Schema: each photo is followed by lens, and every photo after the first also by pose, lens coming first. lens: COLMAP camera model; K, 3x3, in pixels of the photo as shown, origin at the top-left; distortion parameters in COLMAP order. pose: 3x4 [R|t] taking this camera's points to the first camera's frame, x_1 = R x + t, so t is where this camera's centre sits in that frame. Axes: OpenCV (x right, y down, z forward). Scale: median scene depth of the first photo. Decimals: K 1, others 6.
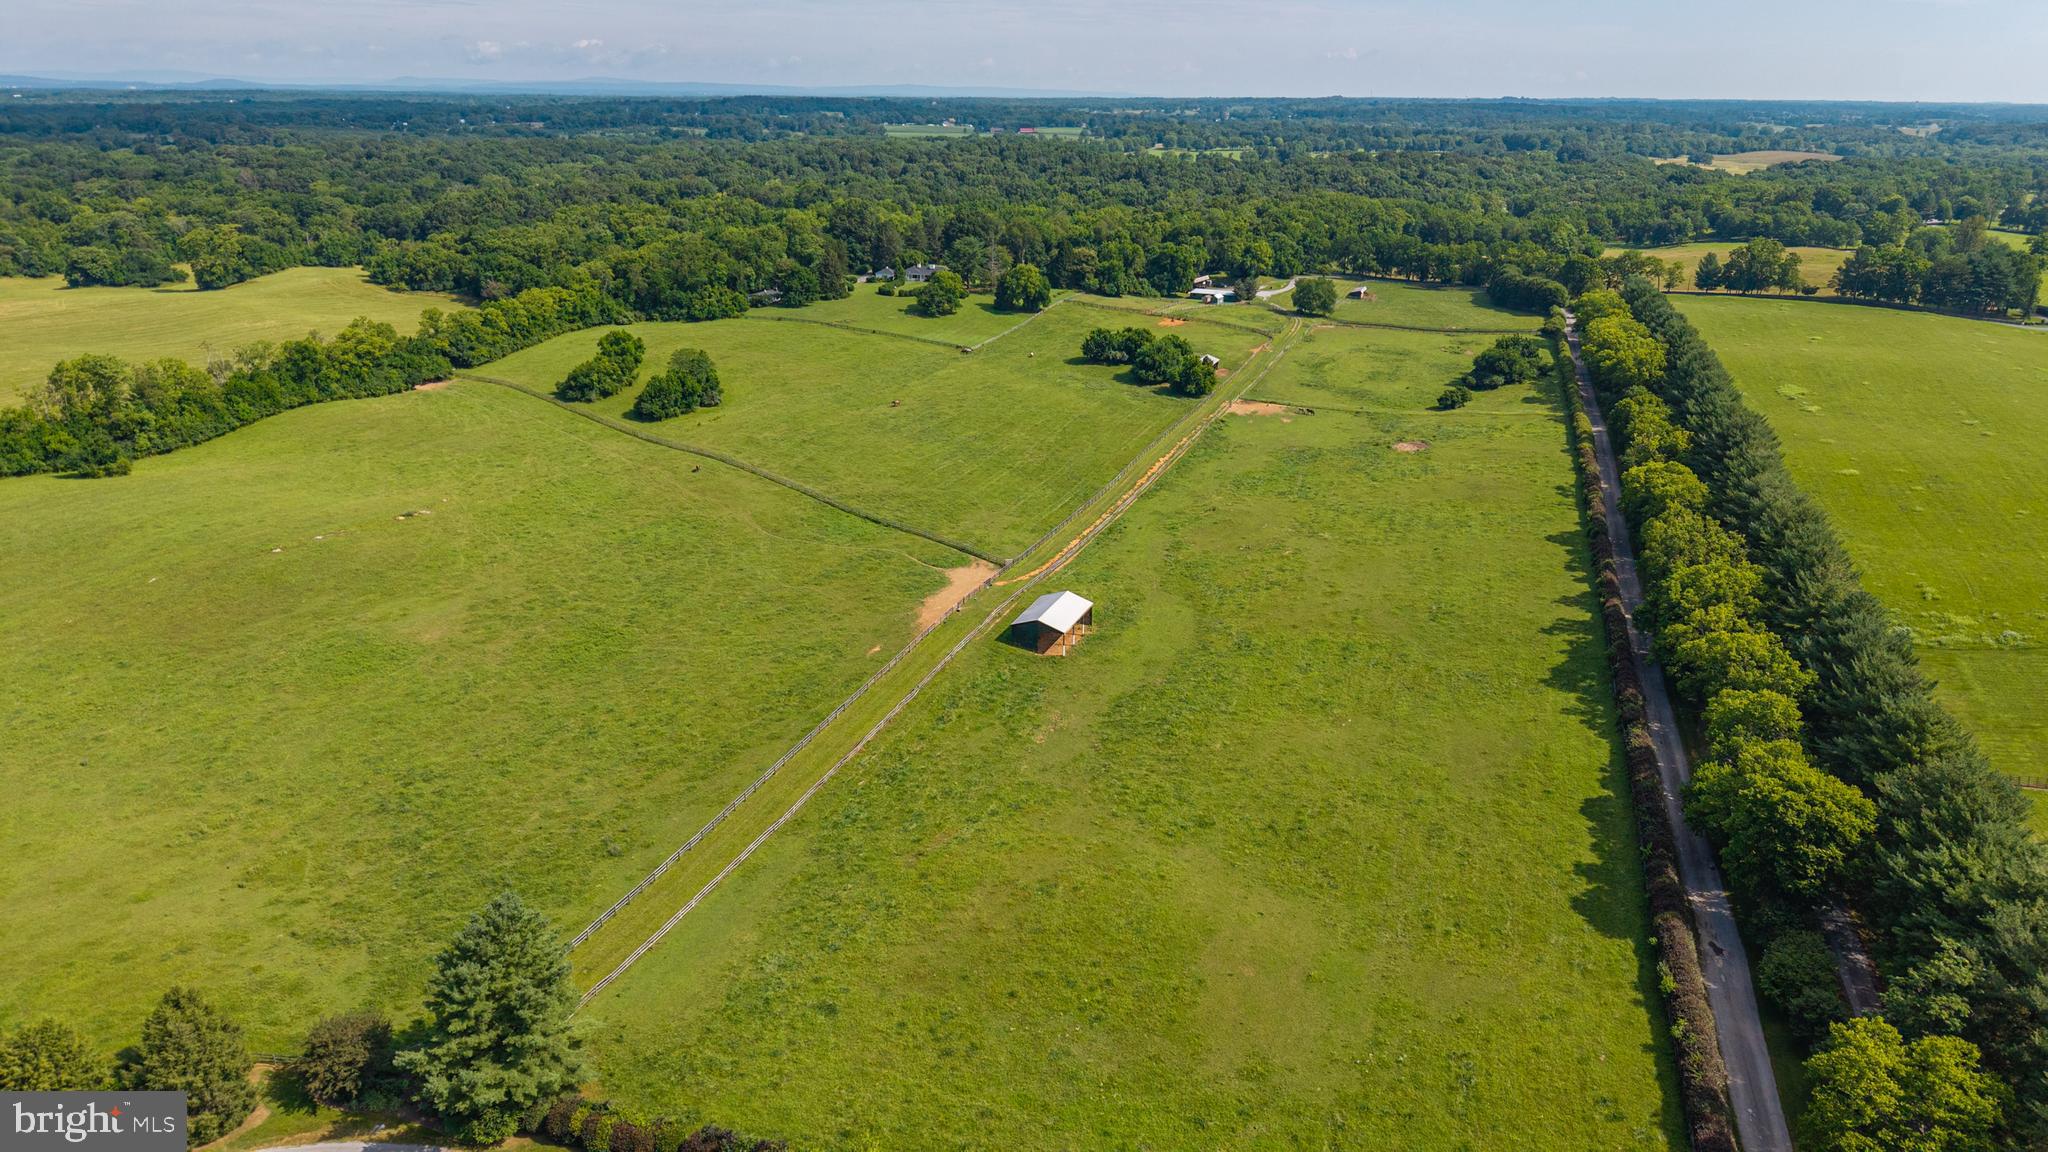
lens RADIAL K [[1376.4, 0, 1024.0], [0, 1376.4, 576.0], [0, 0, 1]] dist [0.035632, -0.048053]
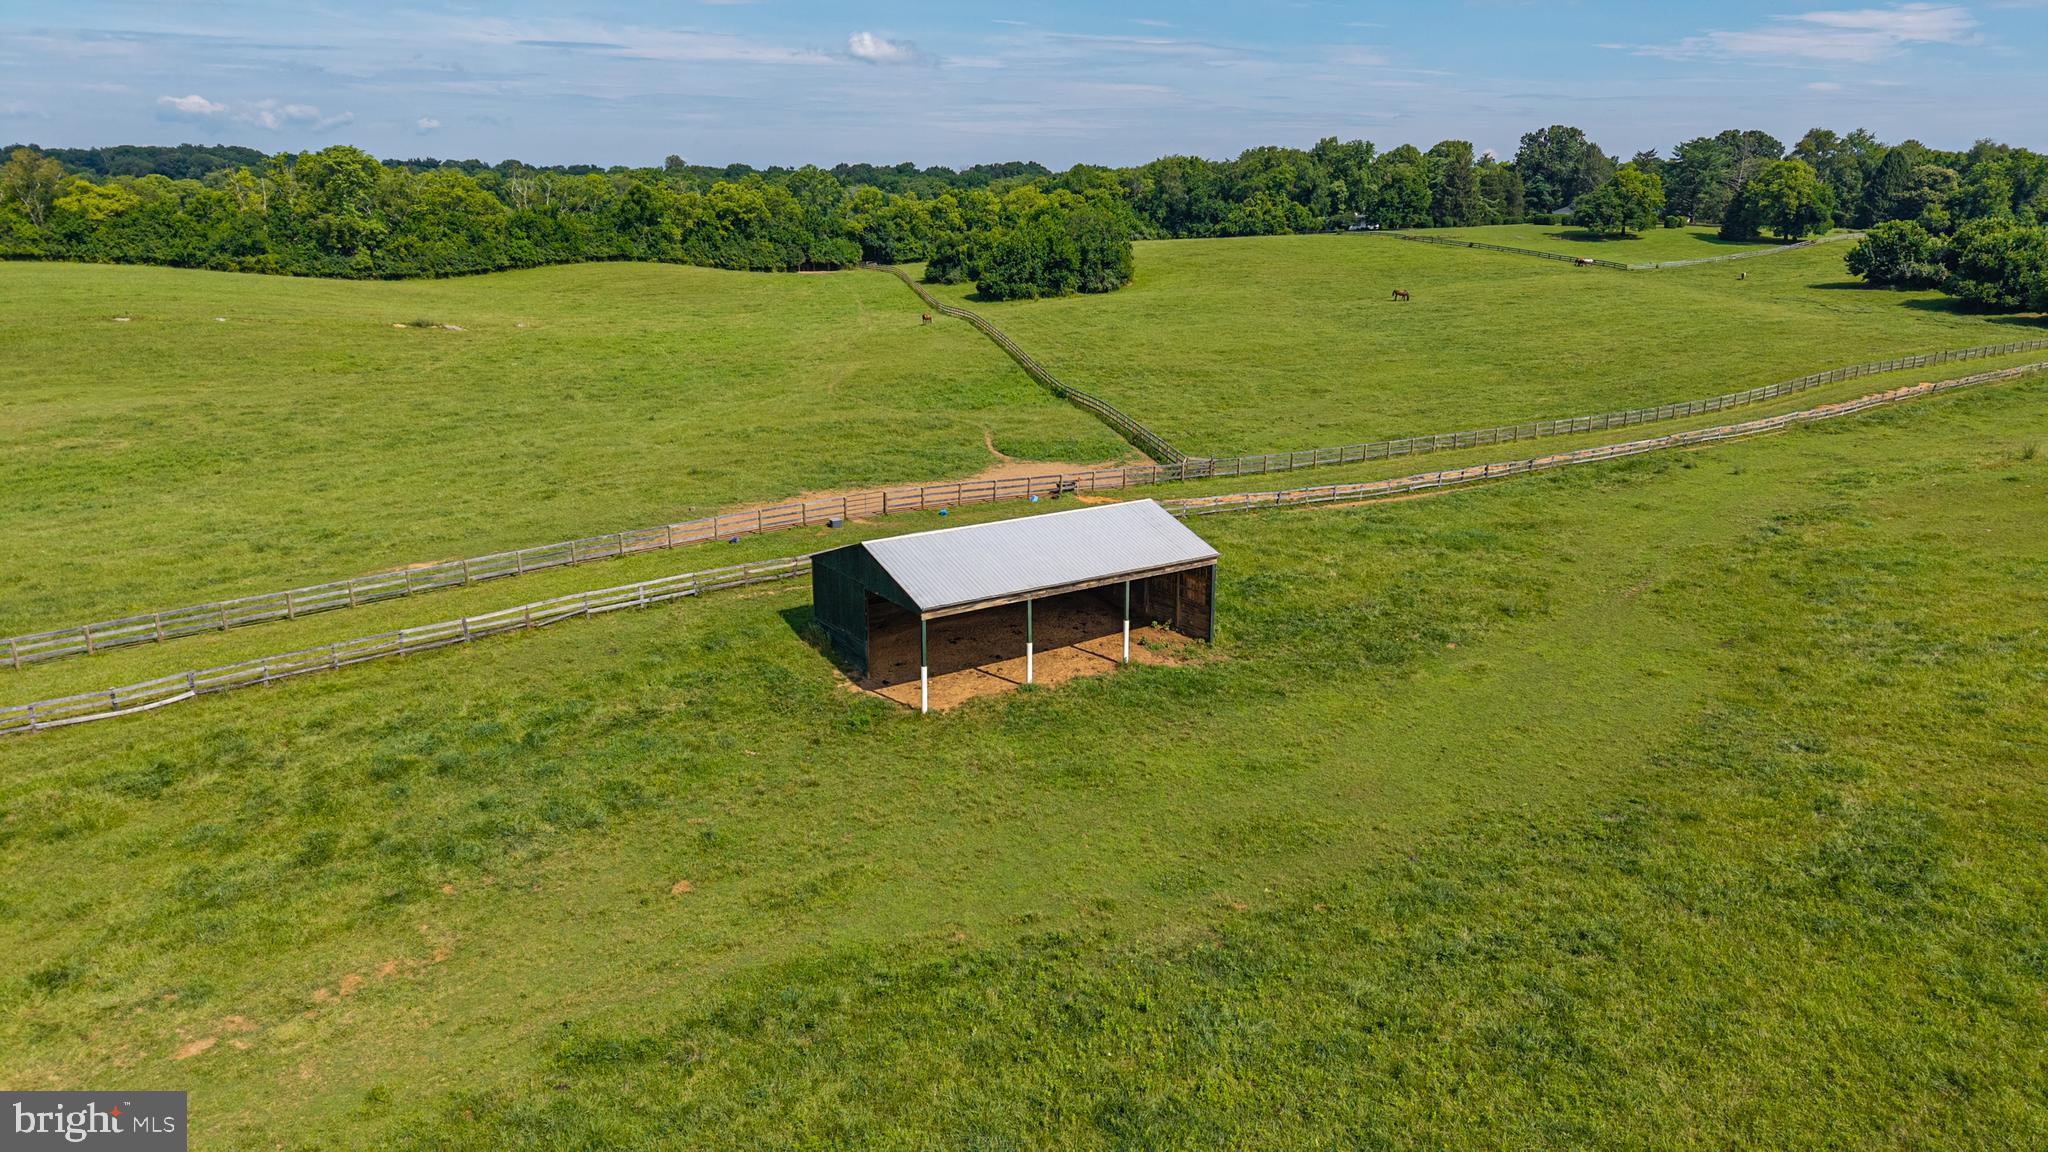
lens RADIAL K [[1376.4, 0, 1024.0], [0, 1376.4, 576.0], [0, 0, 1]] dist [0.035632, -0.048053]
pose [[0.826689, 0.145713, -0.543464, 0.096280], [-0.190990, 0.981208, -0.027444, 0.023379], [0.529253, 0.126484, 0.838984, 0.479798]]
